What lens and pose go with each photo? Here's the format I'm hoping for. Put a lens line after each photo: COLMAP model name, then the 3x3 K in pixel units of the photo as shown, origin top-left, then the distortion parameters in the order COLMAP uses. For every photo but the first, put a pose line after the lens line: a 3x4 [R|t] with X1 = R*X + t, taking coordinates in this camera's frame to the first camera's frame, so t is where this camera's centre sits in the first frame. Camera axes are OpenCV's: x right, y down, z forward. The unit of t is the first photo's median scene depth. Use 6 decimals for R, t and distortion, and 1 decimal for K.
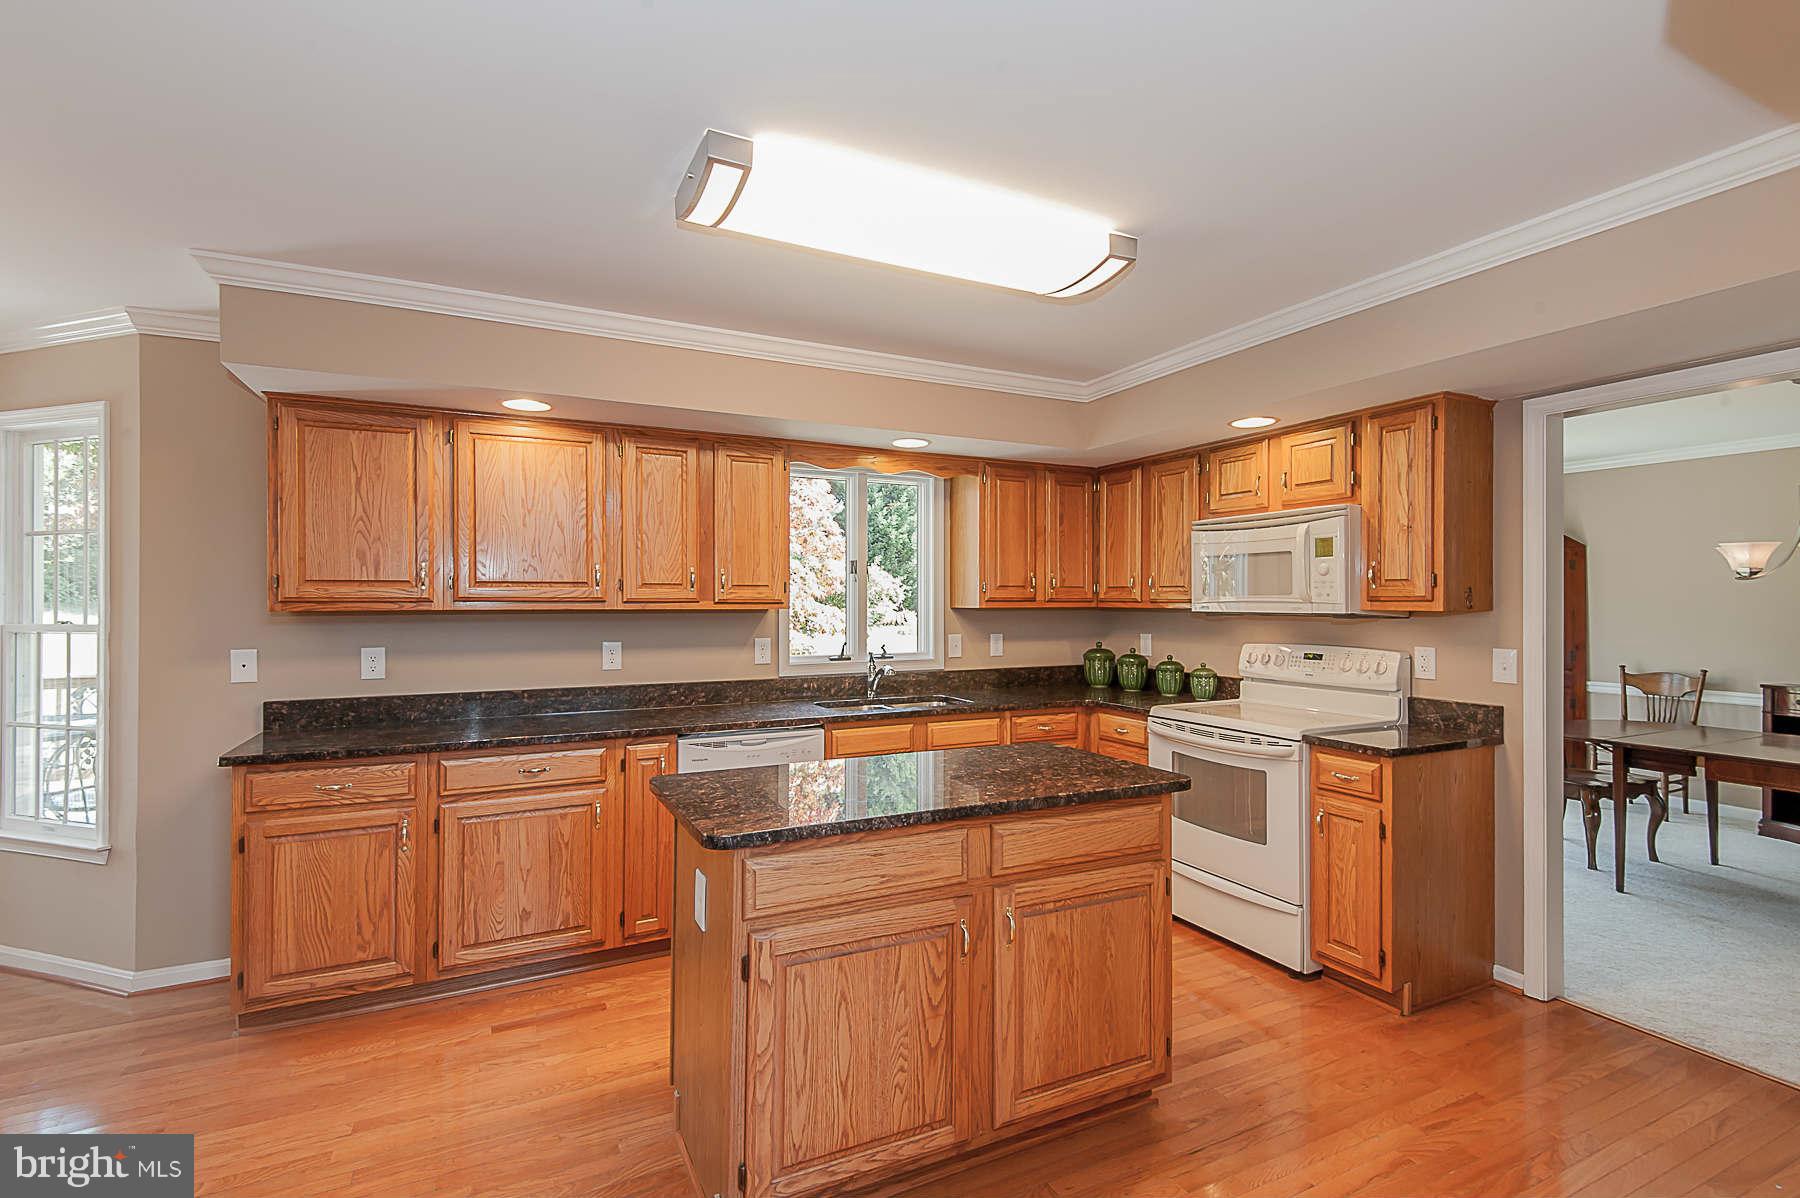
lens RADIAL K [[818.5, 0, 890.3], [0, 818.5, 601.3], [0, 0, 1]] dist [0.014480, -0.000926]
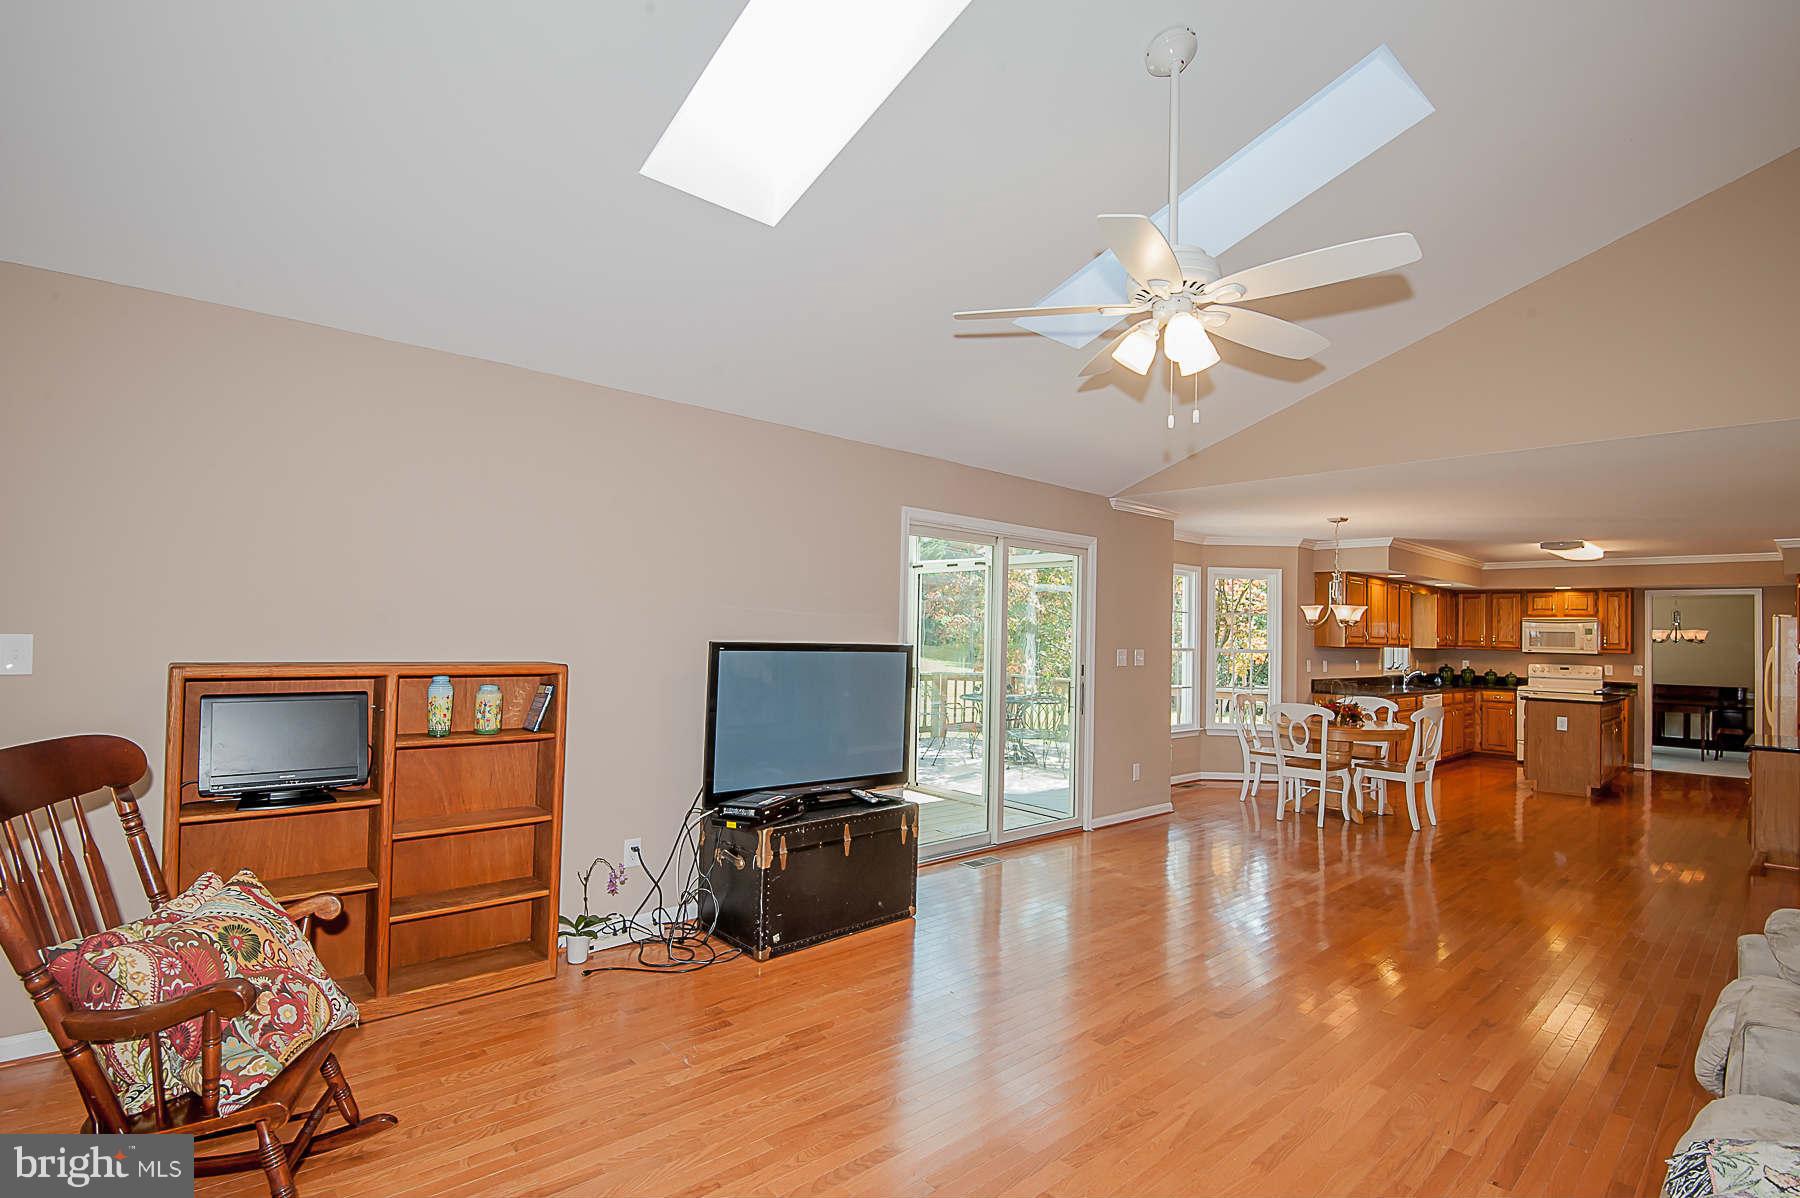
lens RADIAL K [[831.0, 0, 974.4], [0, 831.0, 614.8], [0, 0, 1]] dist [-0.006007, -0.005077]
pose [[0.948345, 0.032816, 0.315538, -2.538569], [-0.024996, 0.999273, -0.028802, 0.016759], [-0.316254, 0.019427, 0.948476, -1.159891]]
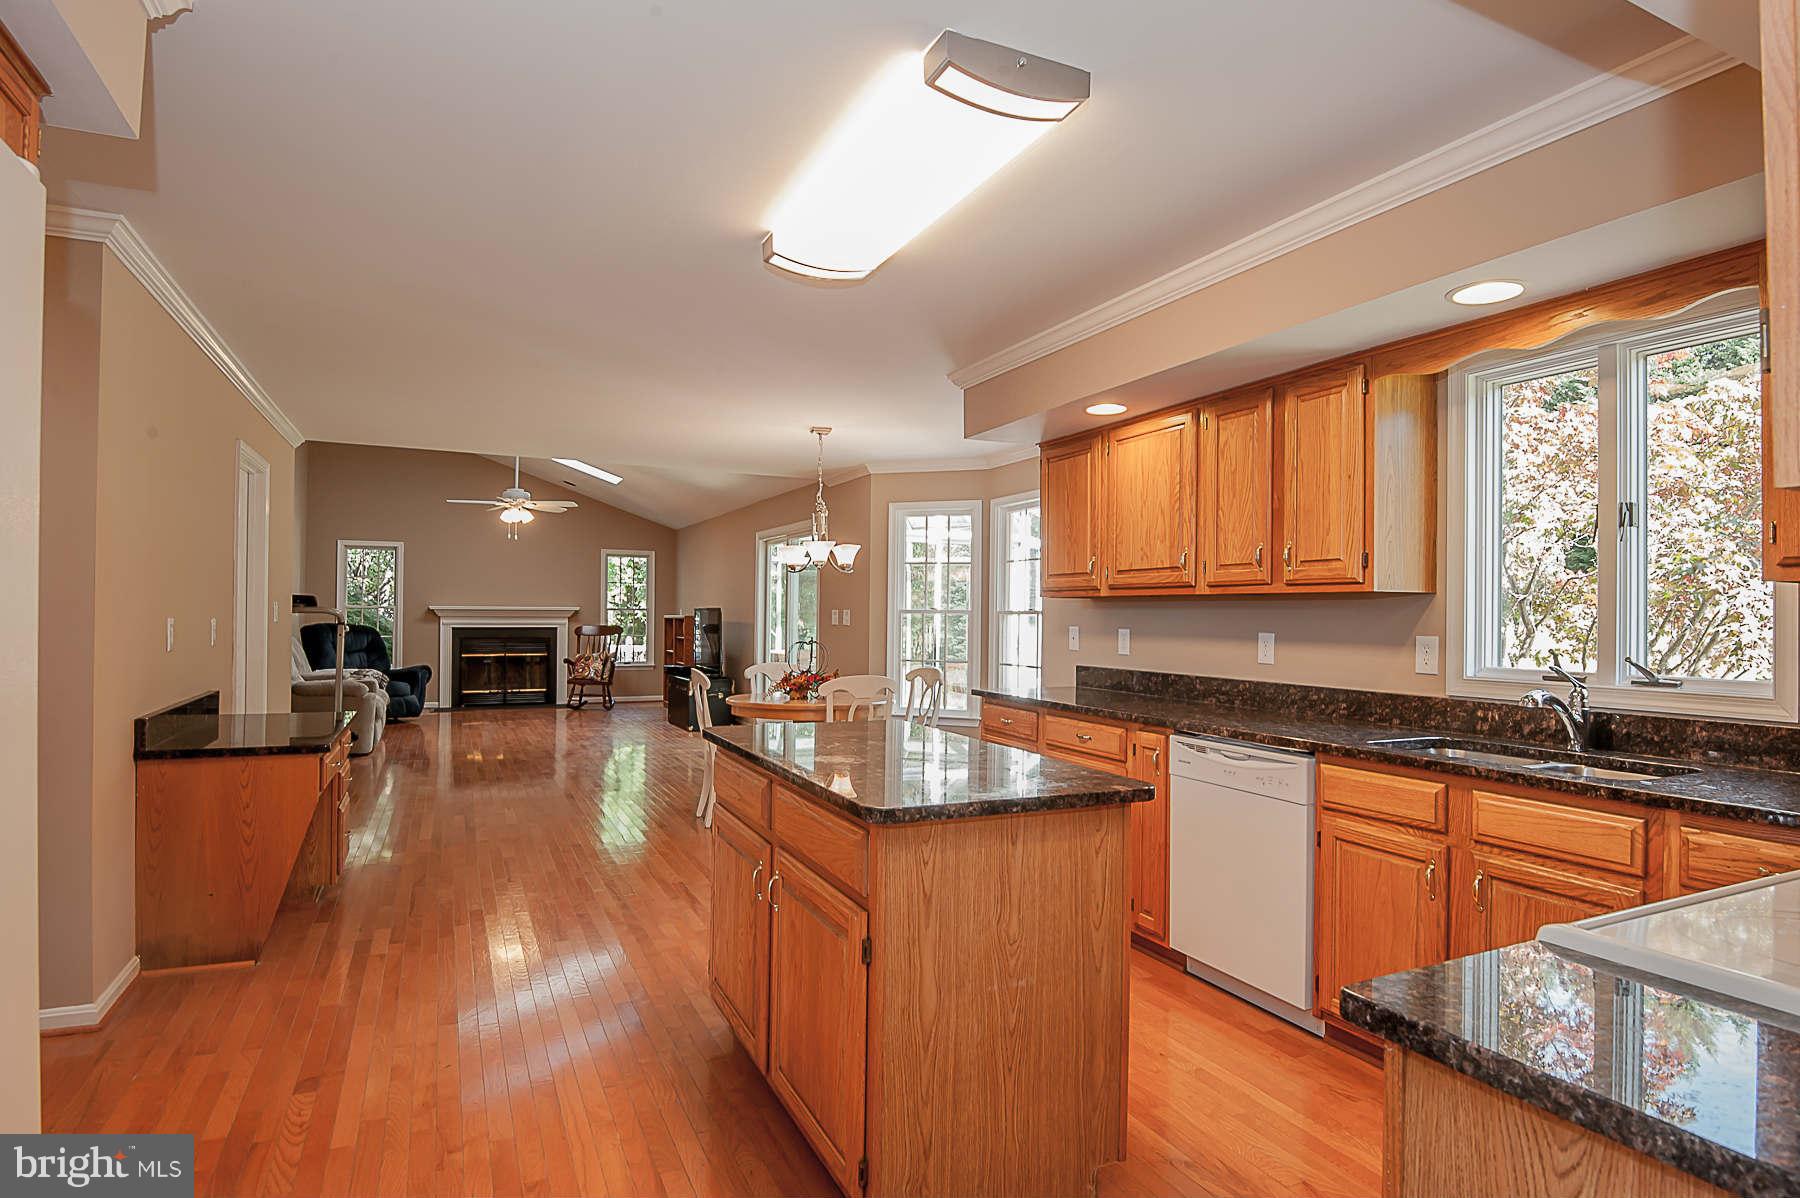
lens RADIAL K [[965.0, 0, 917.2], [0, 965.0, 606.2], [0, 0, 1]] dist [-0.030080, -0.001242]
pose [[-0.006068, -0.006545, -0.999960, 0.796077], [-0.007513, 0.999951, -0.006500, 0.034561], [0.999953, 0.007473, -0.006117, 0.706268]]
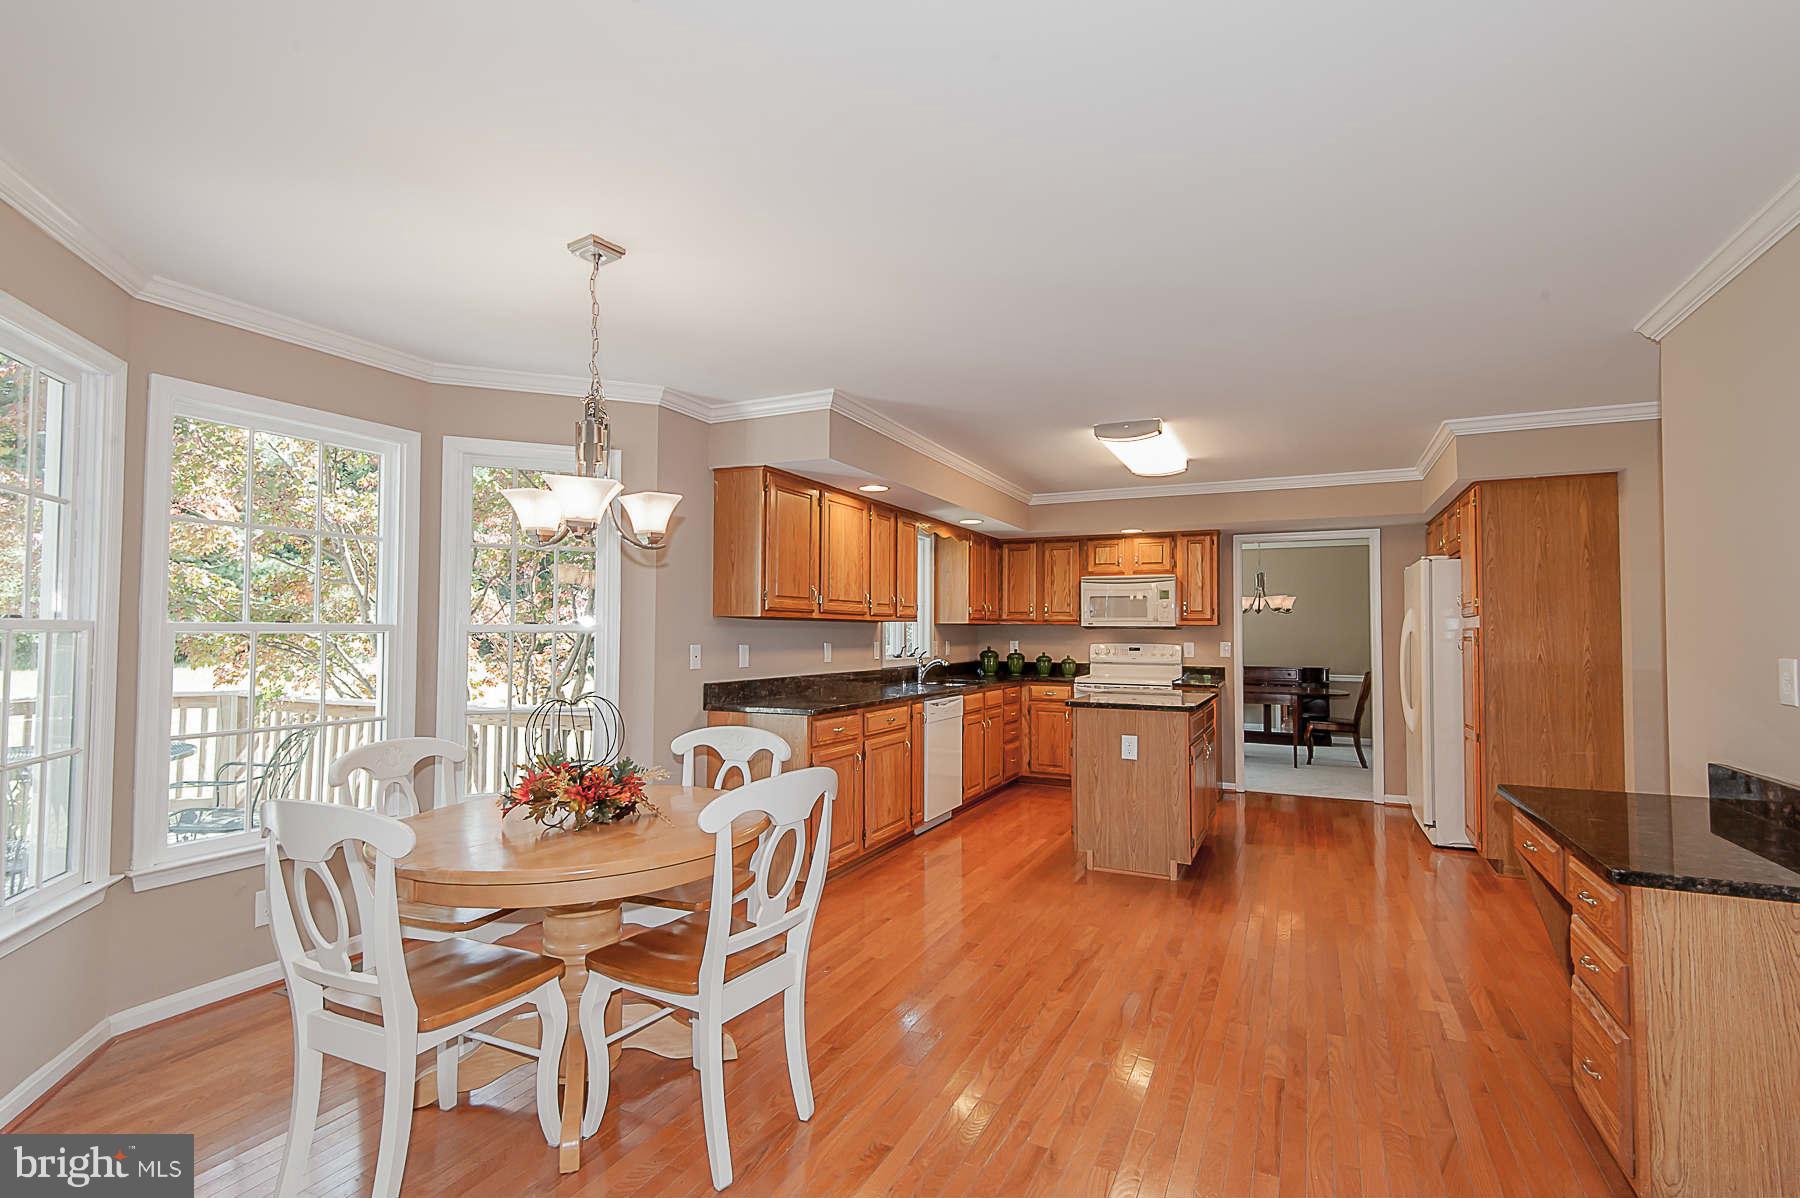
lens RADIAL K [[831.0, 0, 882.7], [0, 831.0, 597.1], [0, 0, 1]] dist [-0.006007, -0.005077]
pose [[0.801019, 0.031040, 0.597834, -1.278762], [-0.007552, 0.999099, -0.041755, 0.033083], [-0.598591, 0.028932, 0.800532, -0.255499]]
